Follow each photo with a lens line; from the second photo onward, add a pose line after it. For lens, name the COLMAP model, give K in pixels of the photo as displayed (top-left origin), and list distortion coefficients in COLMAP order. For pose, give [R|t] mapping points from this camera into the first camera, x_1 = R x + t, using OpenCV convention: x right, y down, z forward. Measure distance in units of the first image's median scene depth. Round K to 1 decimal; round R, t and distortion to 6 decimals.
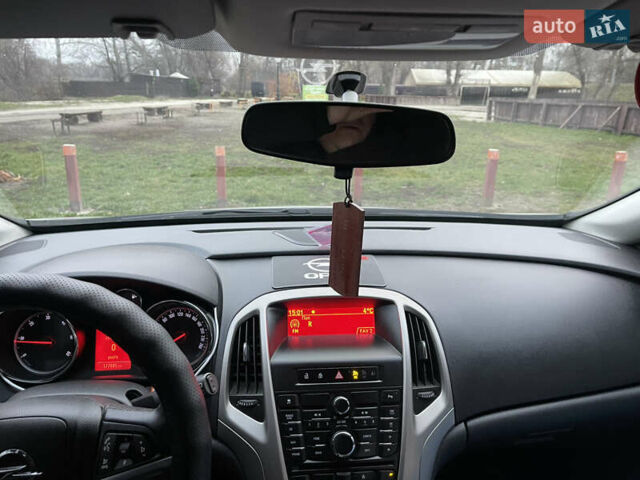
lens RADIAL K [[481.6, 0, 320.0], [0, 481.6, 240.0], [0, 0, 1]] dist [0.078912, -0.127366]
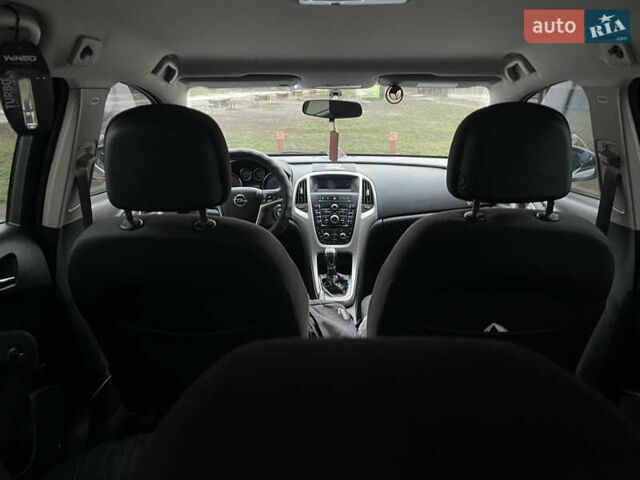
lens RADIAL K [[481.6, 0, 320.0], [0, 481.6, 240.0], [0, 0, 1]] dist [0.078912, -0.127366]
pose [[0.994086, 0.024467, -0.105800, 0.231196], [-0.022611, 0.999569, 0.018704, 0.425701], [0.106212, -0.016201, 0.994212, -1.605361]]
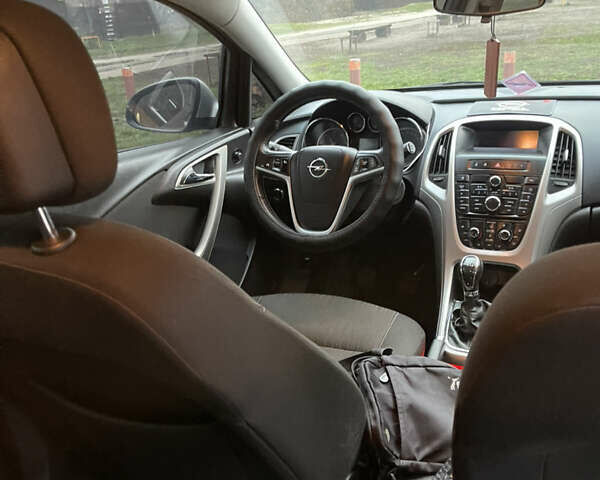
lens RADIAL K [[601.3, 0, 300.0], [0, 601.3, 240.0], [0, 0, 1]] dist [0.025851, 0.009288]
pose [[0.848466, 0.106889, -0.518343, 0.478242], [-0.058550, 0.992339, 0.108794, 0.311965], [0.526001, -0.061959, 0.848224, -0.884190]]
